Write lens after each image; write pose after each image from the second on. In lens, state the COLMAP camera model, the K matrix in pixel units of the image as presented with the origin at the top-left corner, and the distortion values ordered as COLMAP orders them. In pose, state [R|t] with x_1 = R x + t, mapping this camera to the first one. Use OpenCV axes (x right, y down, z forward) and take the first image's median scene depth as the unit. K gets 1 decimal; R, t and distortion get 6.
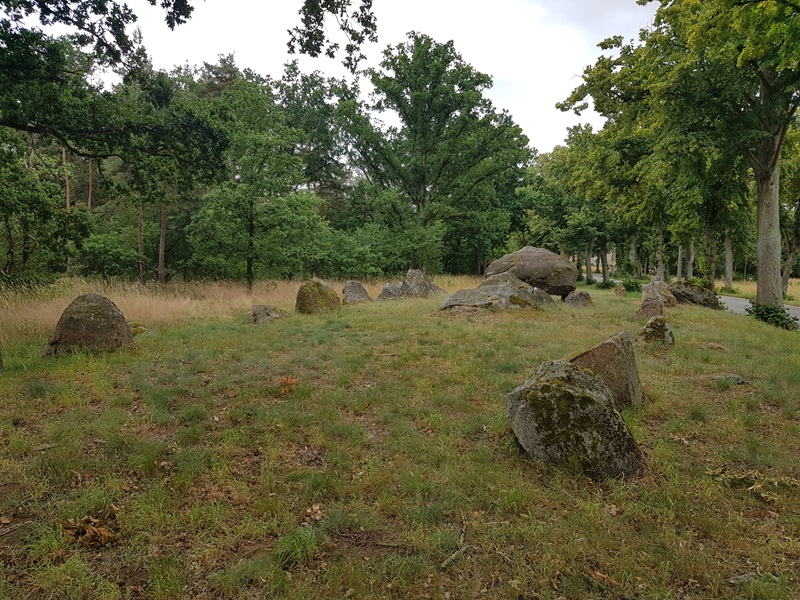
lens RADIAL K [[593.6, 0, 399.4], [0, 593.6, 314.6], [0, 0, 1]] dist [0.061557, -0.113527]
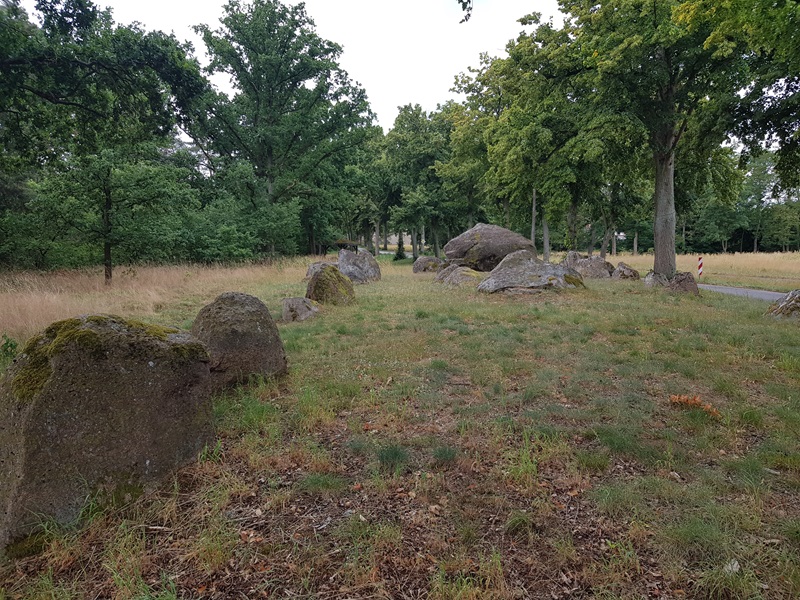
lens RADIAL K [[593.6, 0, 399.4], [0, 593.6, 314.6], [0, 0, 1]] dist [0.061557, -0.113527]
pose [[0.939534, -0.056883, 0.337698, -0.104888], [0.045463, 0.998098, 0.041636, -0.005546], [-0.339425, -0.023766, 0.940333, 0.057737]]
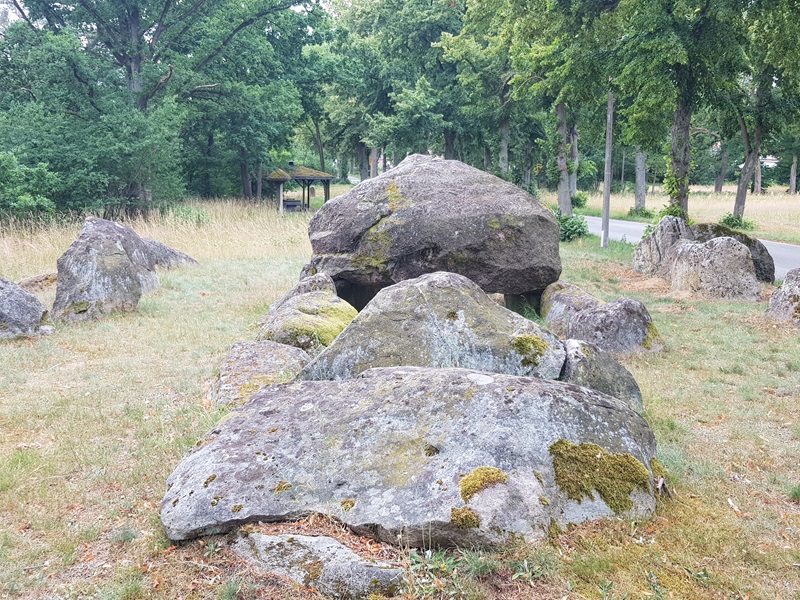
lens RADIAL K [[869.5, 0, 389.9], [0, 869.5, 290.5], [0, 0, 1]] dist [0.127511, -0.371352]
pose [[0.955252, -0.055766, 0.290490, 0.017424], [0.040647, 0.997499, 0.057828, -0.027411], [-0.292988, -0.043433, 0.955129, 0.211482]]
